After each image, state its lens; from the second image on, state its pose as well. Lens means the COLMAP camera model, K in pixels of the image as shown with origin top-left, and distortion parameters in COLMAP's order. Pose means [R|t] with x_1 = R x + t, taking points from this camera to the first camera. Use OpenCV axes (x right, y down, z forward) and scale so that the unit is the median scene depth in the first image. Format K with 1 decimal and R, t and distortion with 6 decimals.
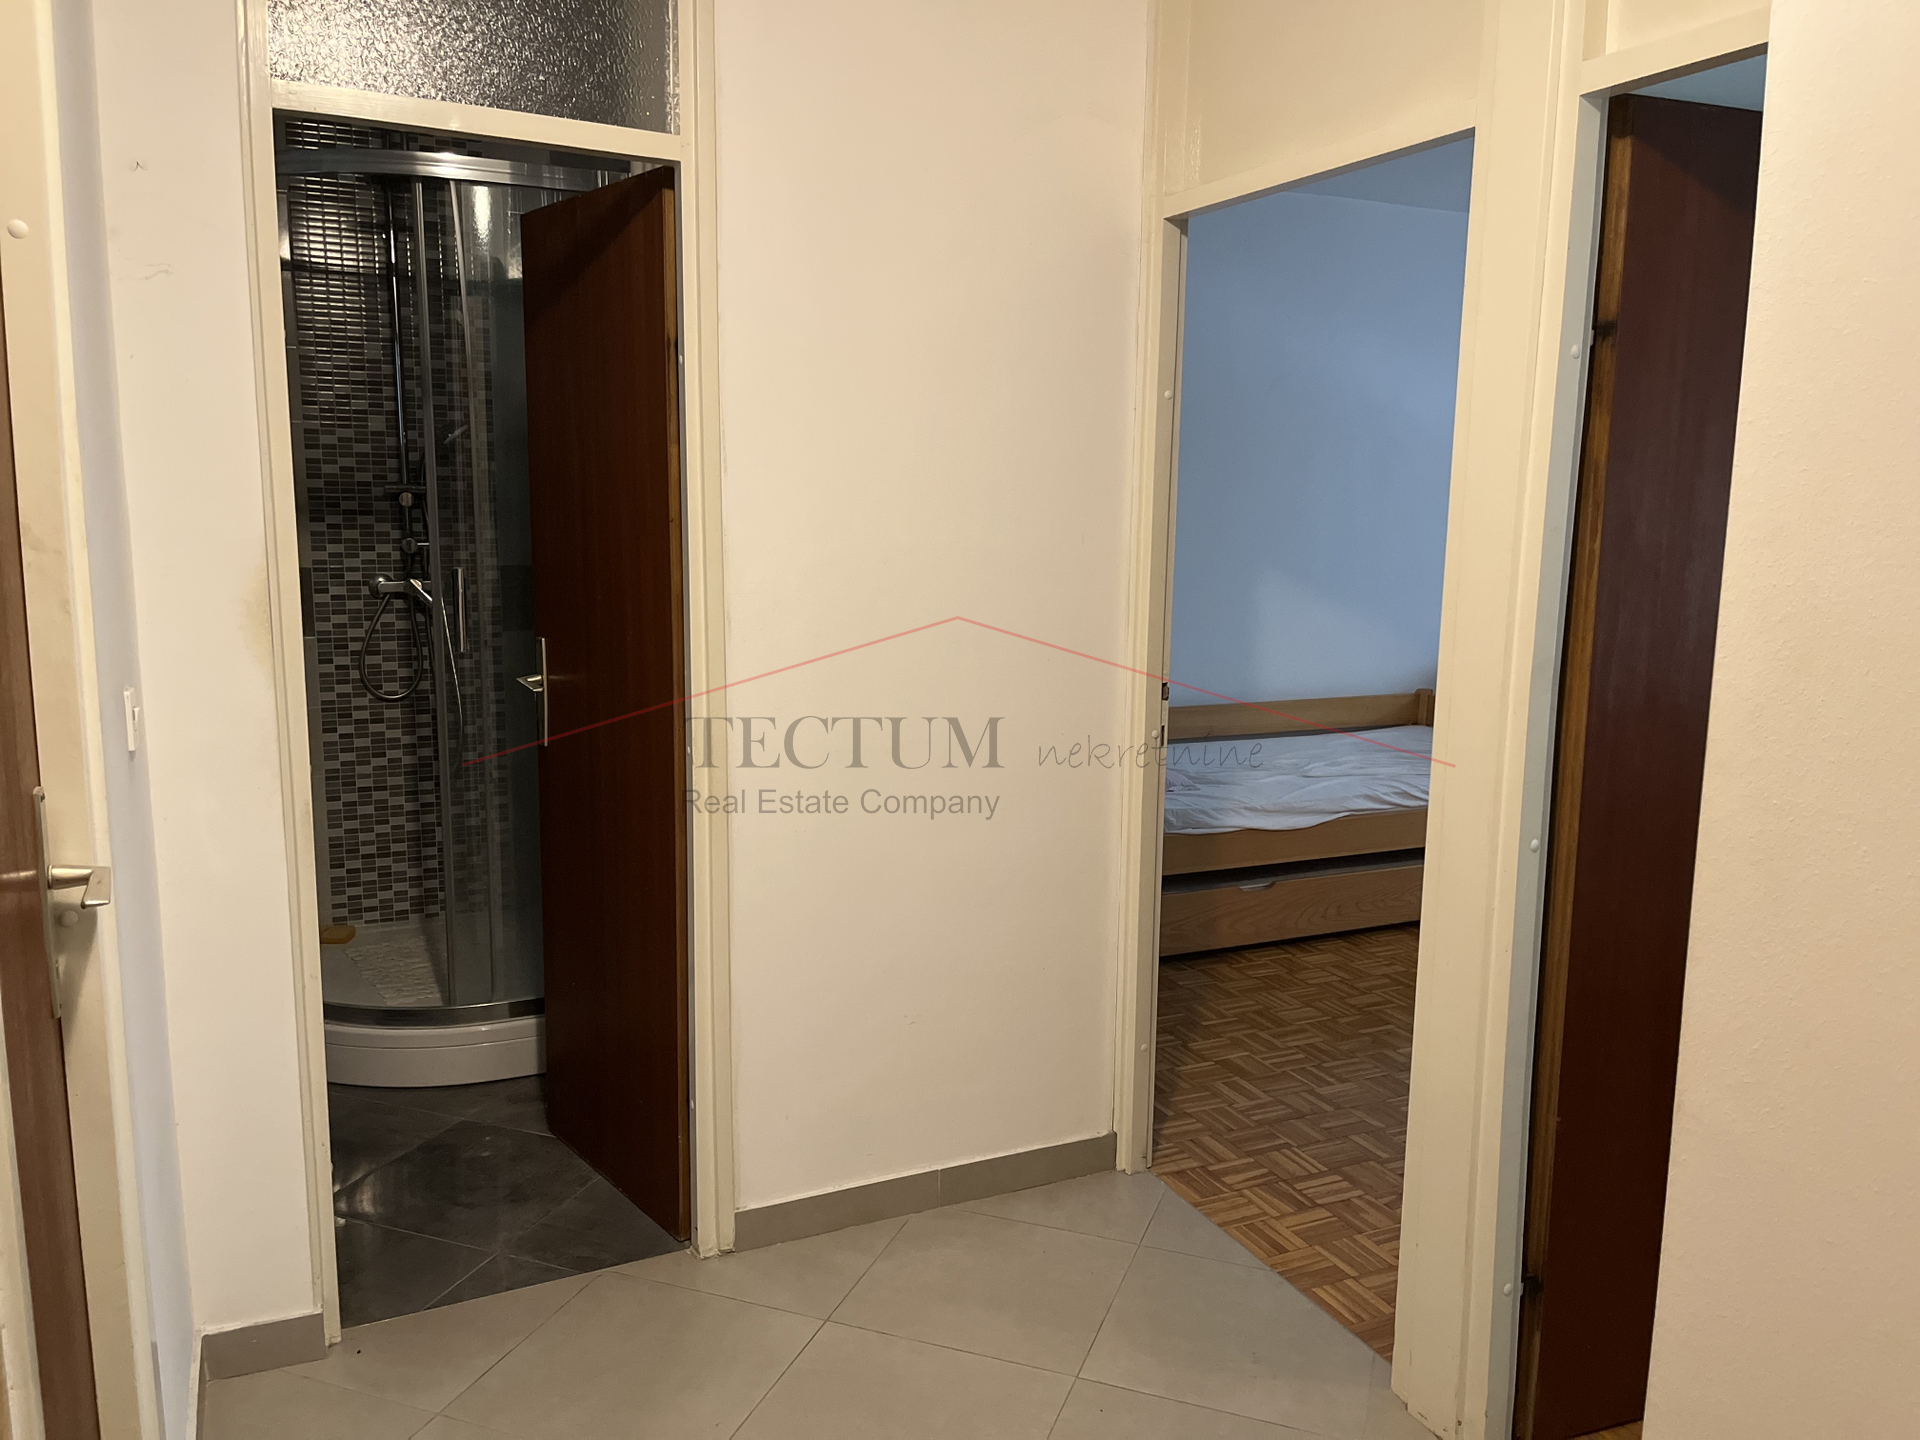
lens RADIAL K [[1474.3, 0, 960.0], [0, 1474.3, 720.0], [0, 0, 1]] dist [0.088912, -0.121314]
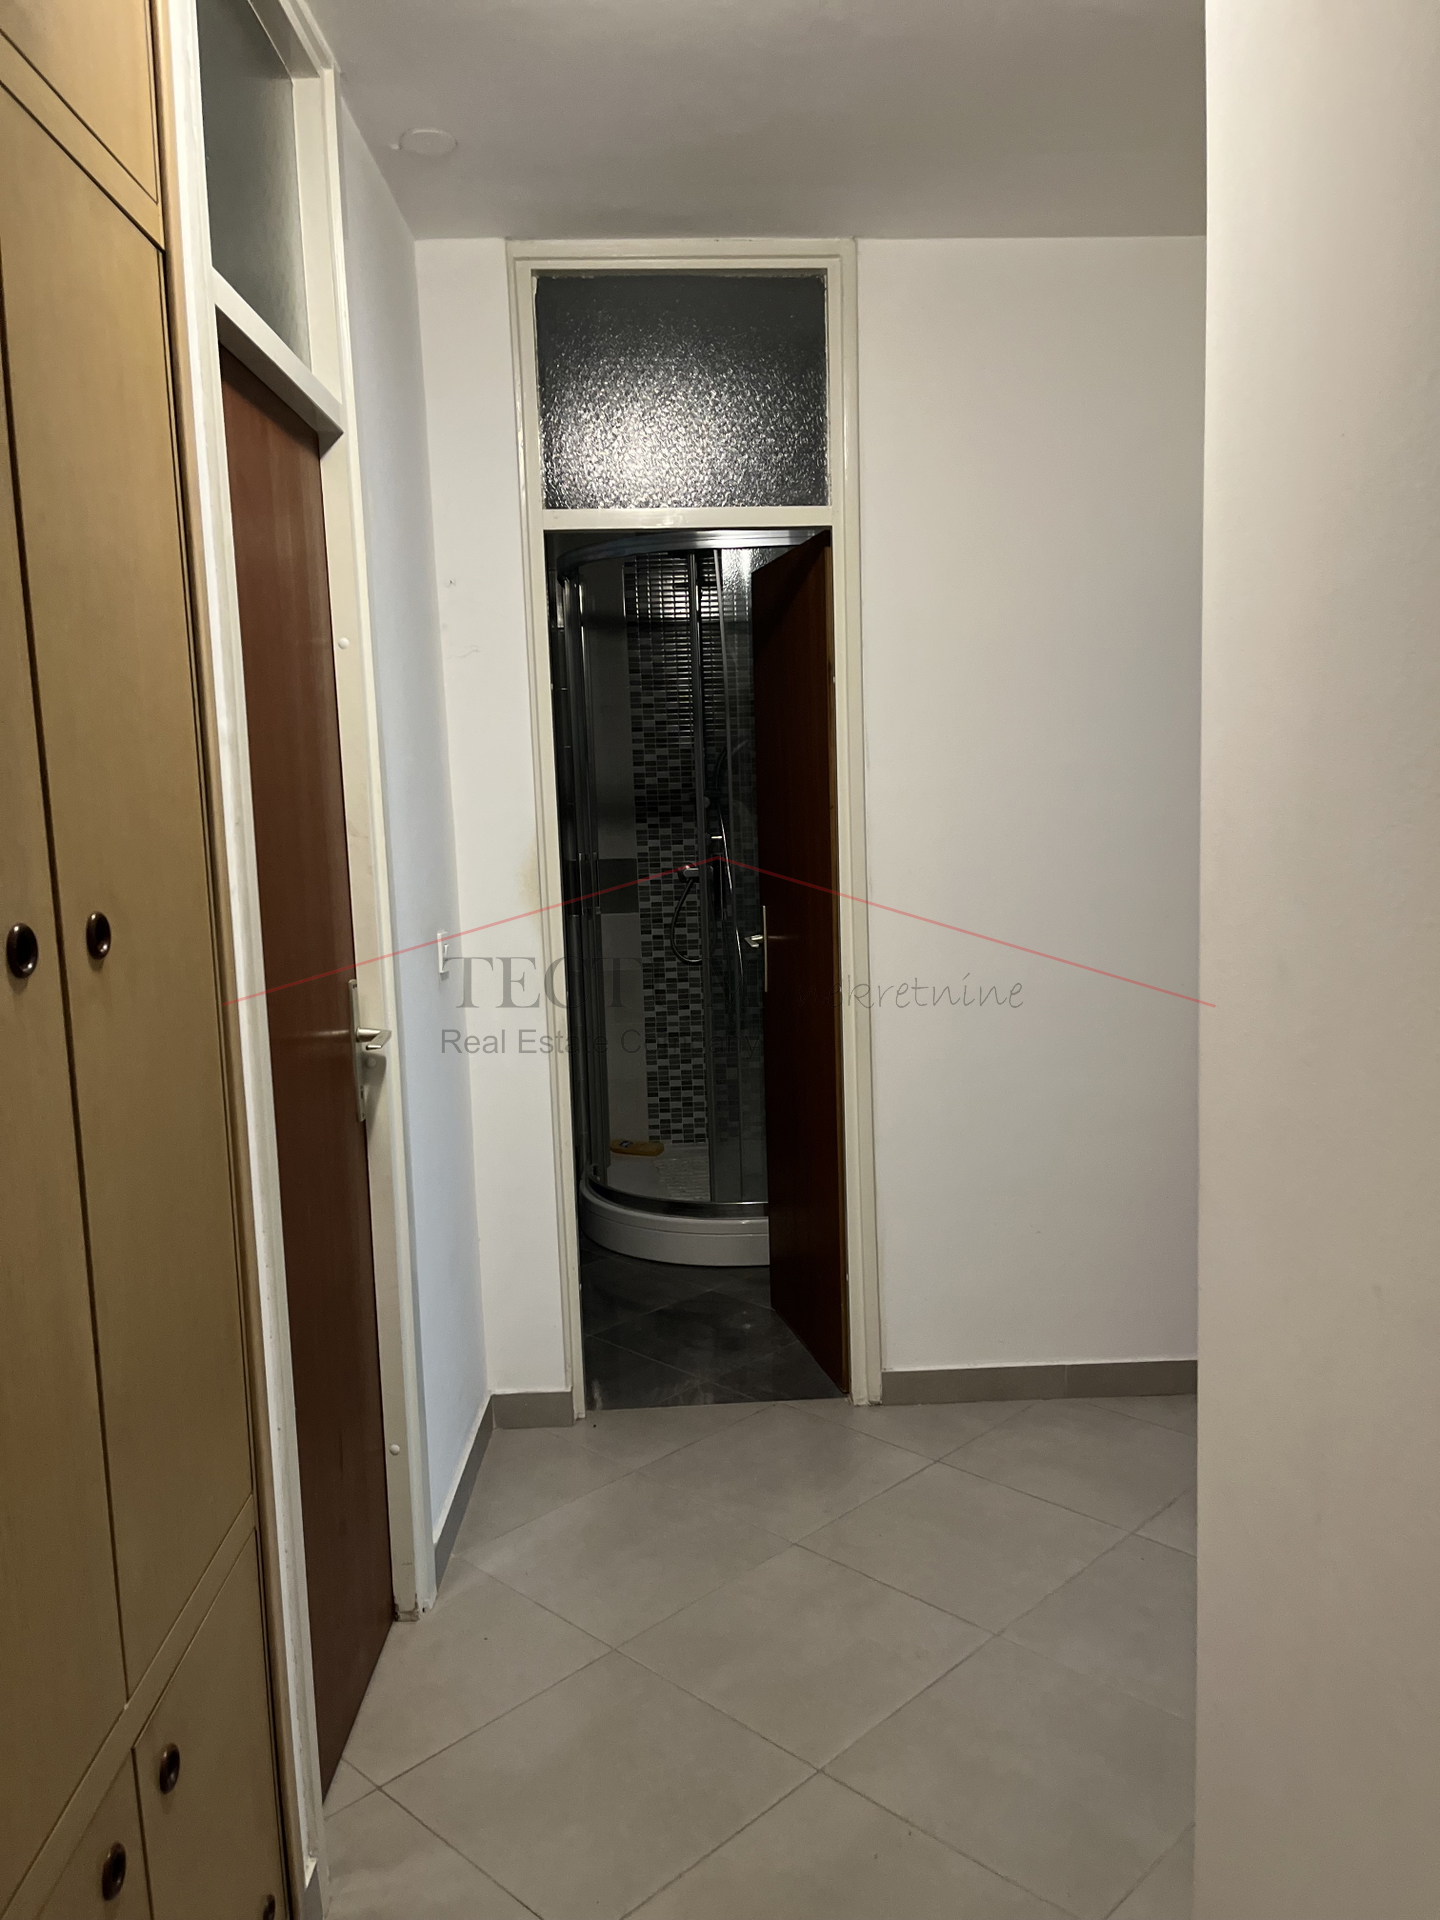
lens RADIAL K [[1474.3, 0, 714.3], [0, 1474.3, 984.8], [0, 0, 1]] dist [0.088912, -0.121314]
pose [[0.906706, 0.012132, -0.421588, 0.158843], [-0.021196, 0.999634, -0.016820, 0.025584], [0.421230, 0.024187, 0.906631, -0.113484]]
